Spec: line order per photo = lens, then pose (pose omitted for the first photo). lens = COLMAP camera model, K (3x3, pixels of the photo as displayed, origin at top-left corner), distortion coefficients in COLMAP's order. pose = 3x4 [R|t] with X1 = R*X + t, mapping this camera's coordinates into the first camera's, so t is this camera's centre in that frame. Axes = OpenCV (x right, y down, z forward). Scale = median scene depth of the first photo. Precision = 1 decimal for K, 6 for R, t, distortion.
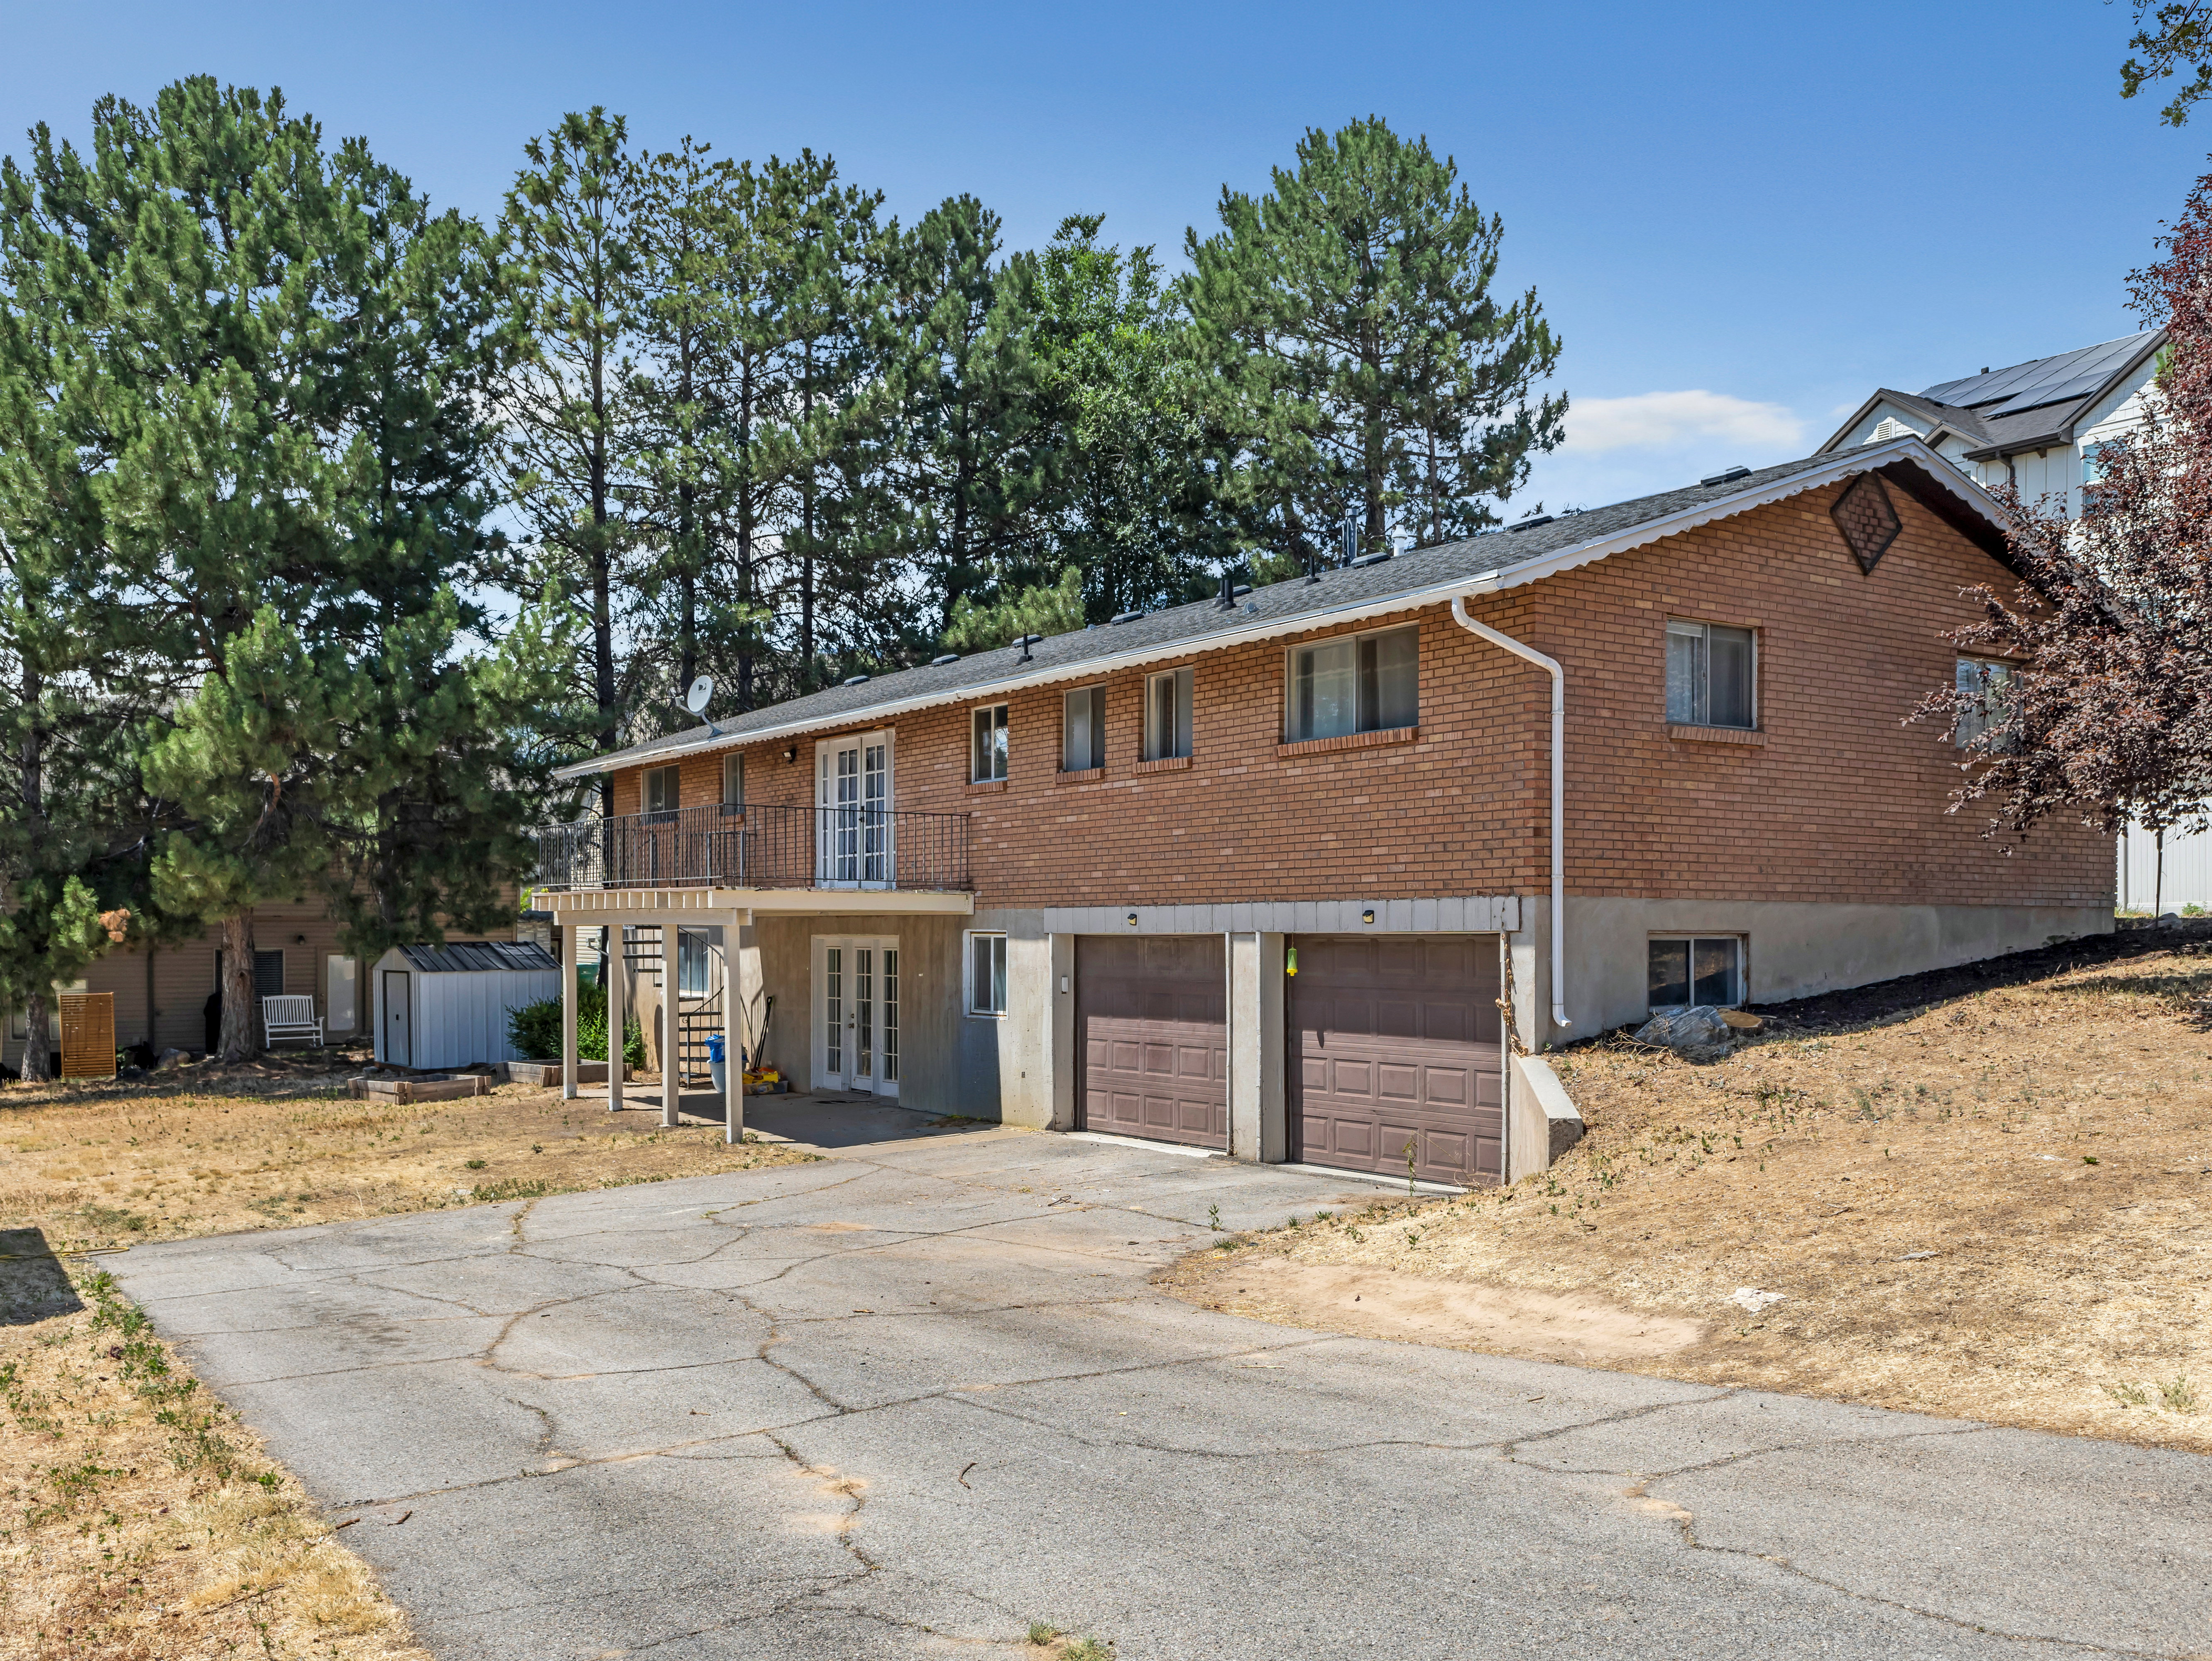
lens RADIAL K [[1952.2, 0, 1101.5], [0, 1952.2, 801.3], [0, 0, 1]] dist [0.038984, -0.044337]
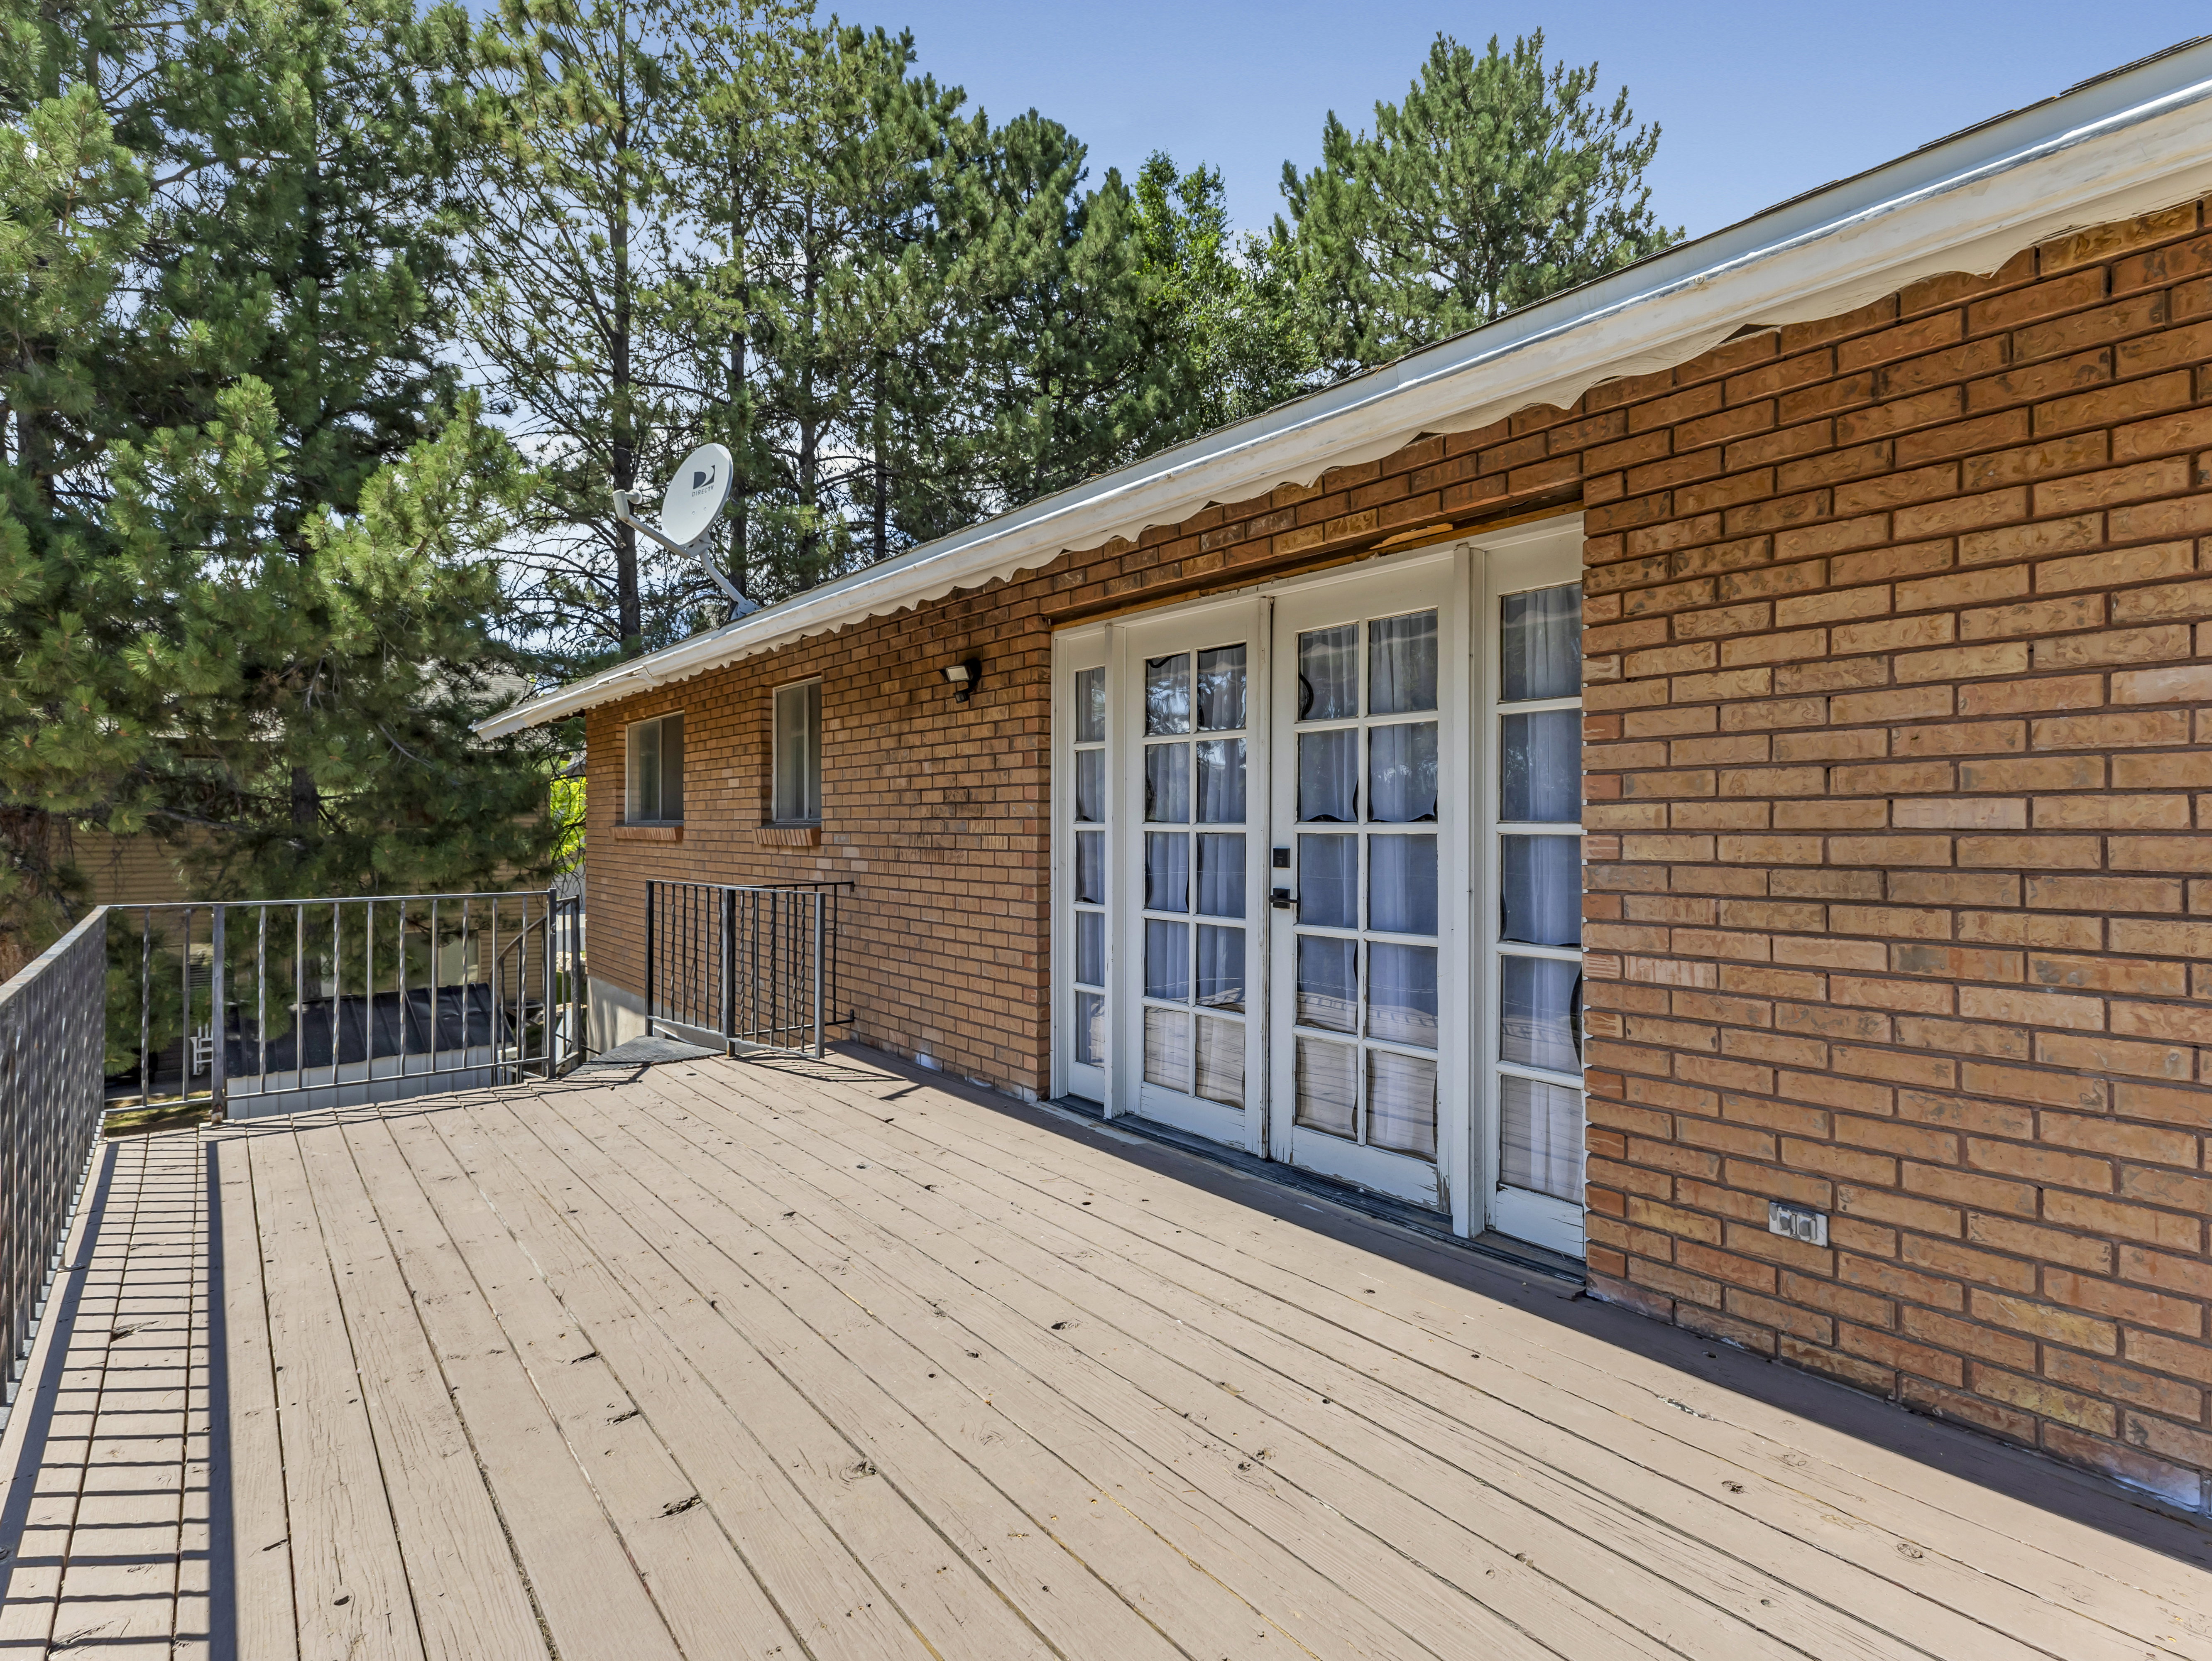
lens RADIAL K [[1079.1, 0, 1111.8], [0, 1079.1, 824.7], [0, 0, 1]] dist [0.005709, 0.000701]
pose [[0.995450, 0.006282, 0.095075, -0.114336], [-0.012303, 0.997945, 0.062882, -0.007402], [-0.094484, -0.063766, 0.993482, 0.610942]]
